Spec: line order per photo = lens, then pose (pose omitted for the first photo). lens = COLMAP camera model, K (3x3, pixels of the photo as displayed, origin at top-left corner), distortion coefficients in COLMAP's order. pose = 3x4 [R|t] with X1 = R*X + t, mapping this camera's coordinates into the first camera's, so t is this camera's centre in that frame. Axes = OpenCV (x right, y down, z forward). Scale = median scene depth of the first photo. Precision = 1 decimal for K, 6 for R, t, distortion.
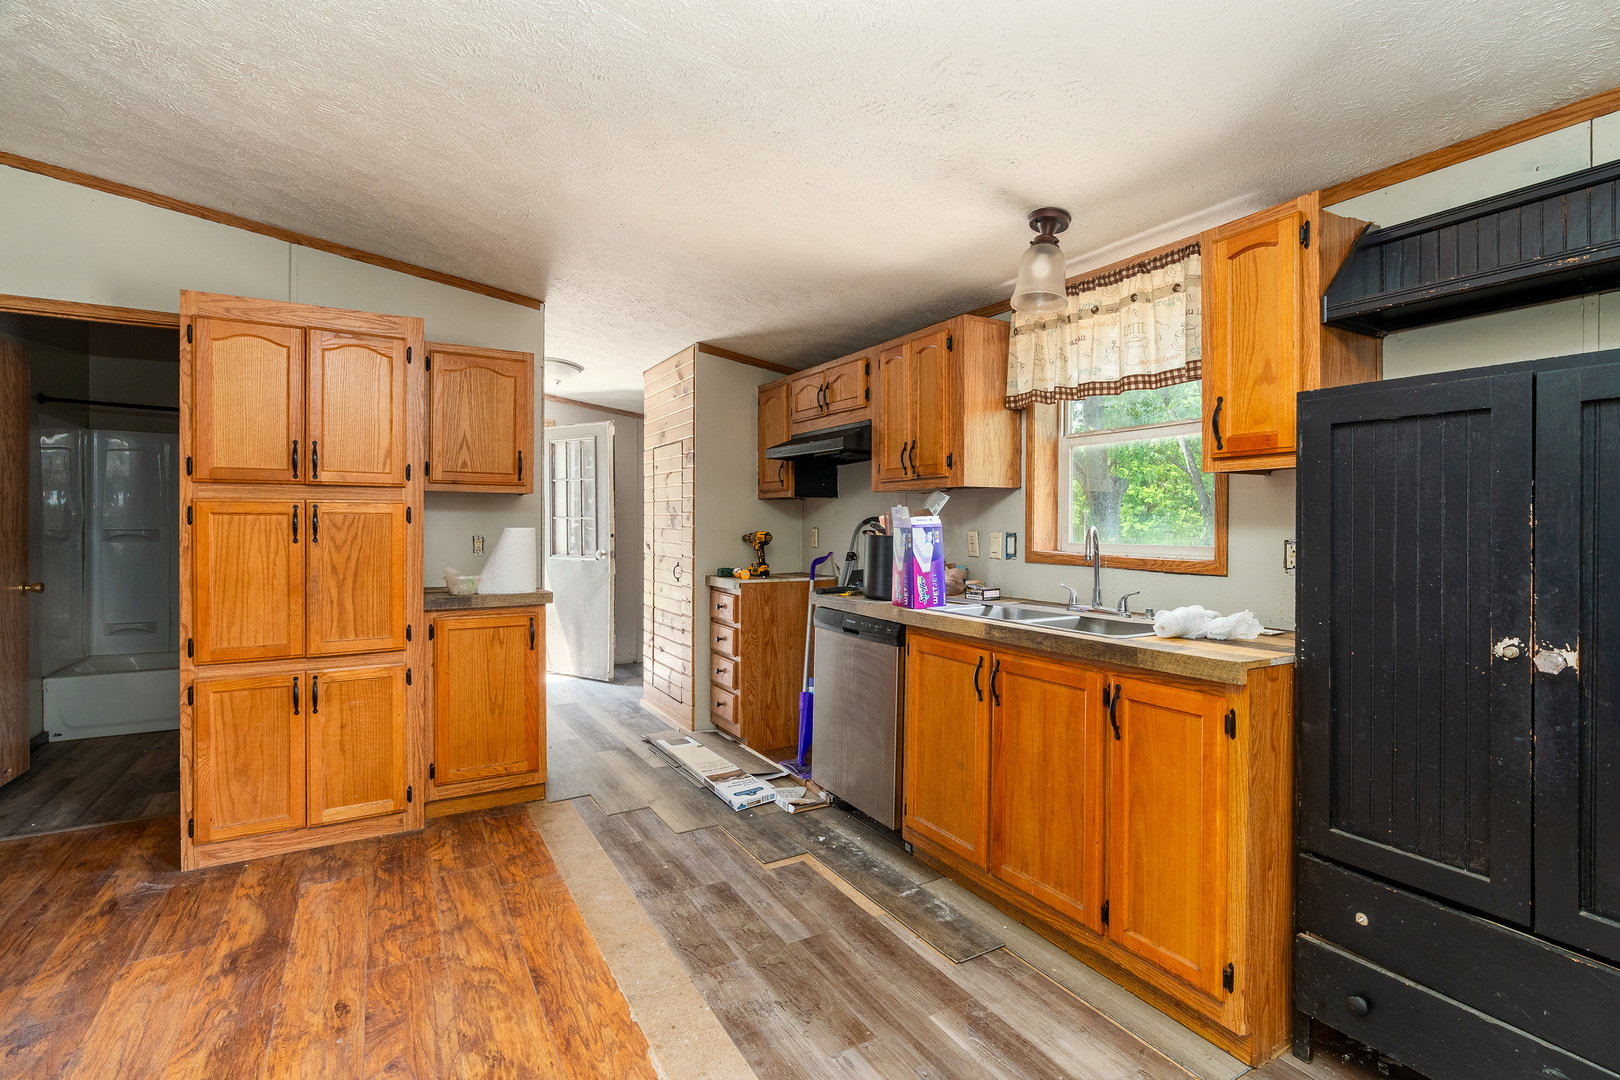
lens RADIAL K [[774.4, 0, 834.0], [0, 774.4, 529.8], [0, 0, 1]] dist [-0.000267, 0.005431]
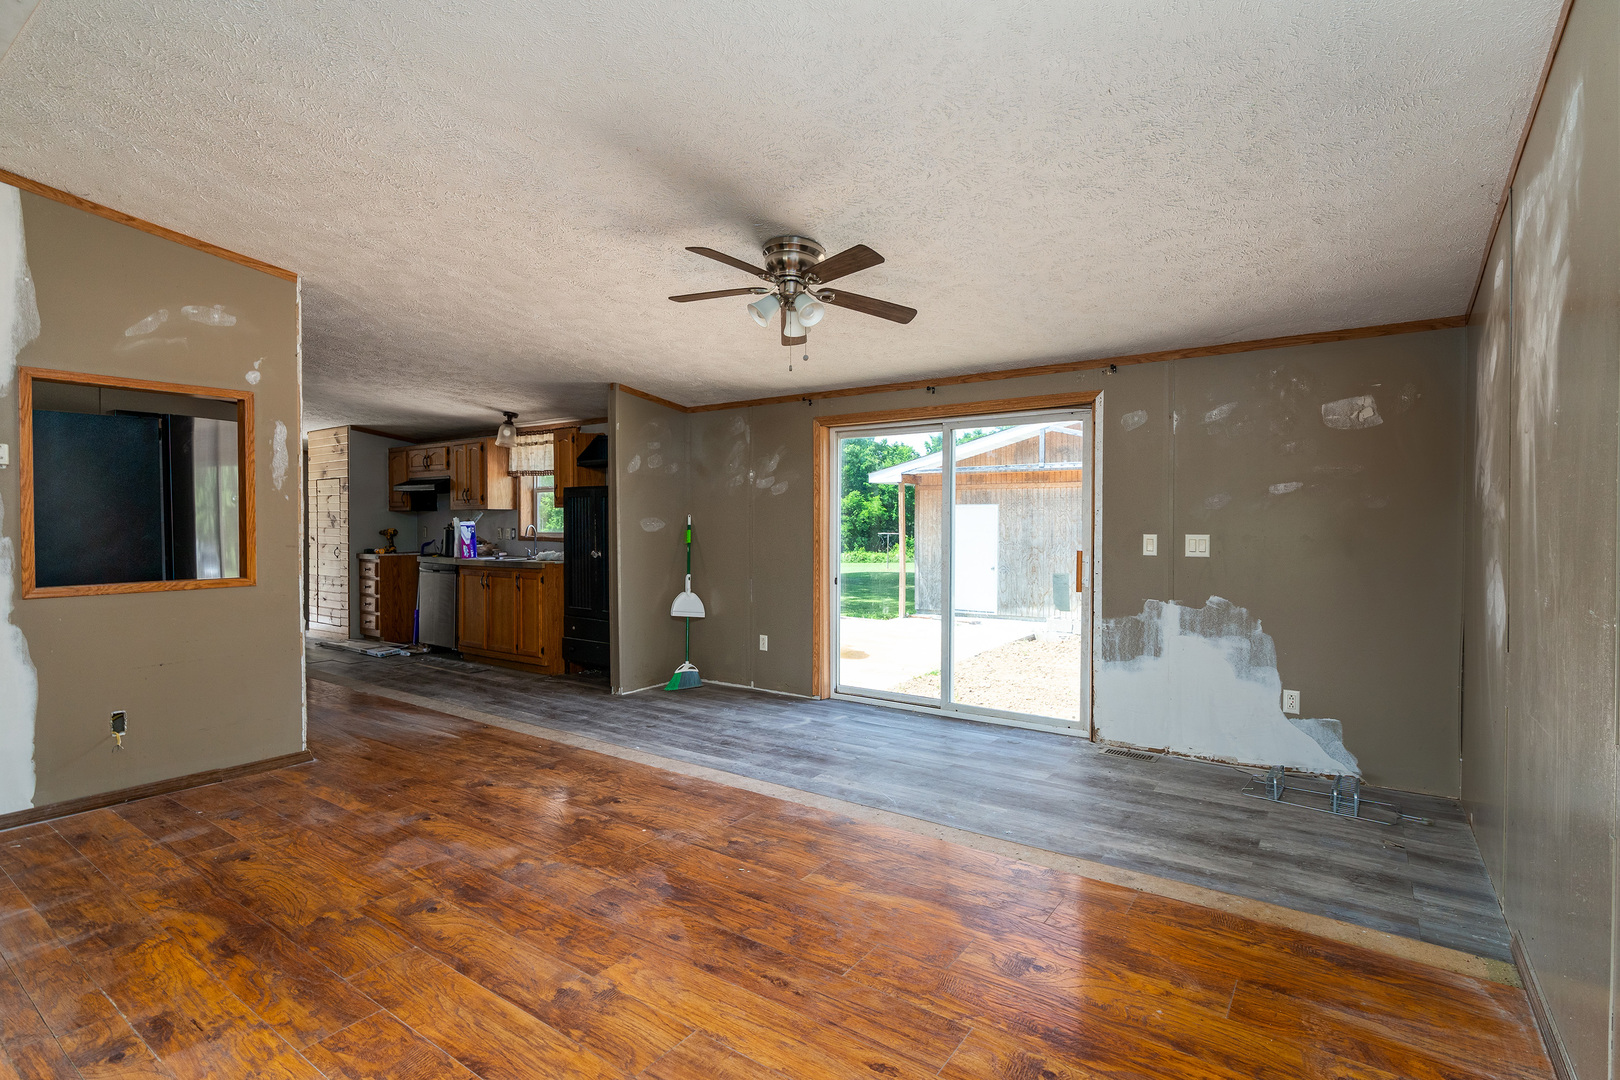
lens RADIAL K [[774.4, 0, 812.2], [0, 774.4, 540.7], [0, 0, 1]] dist [-0.000267, 0.005431]
pose [[0.918288, -0.008377, 0.395824, 0.147047], [0.004785, 0.999938, 0.010062, 0.023905], [-0.395884, -0.007346, 0.918271, -1.671463]]
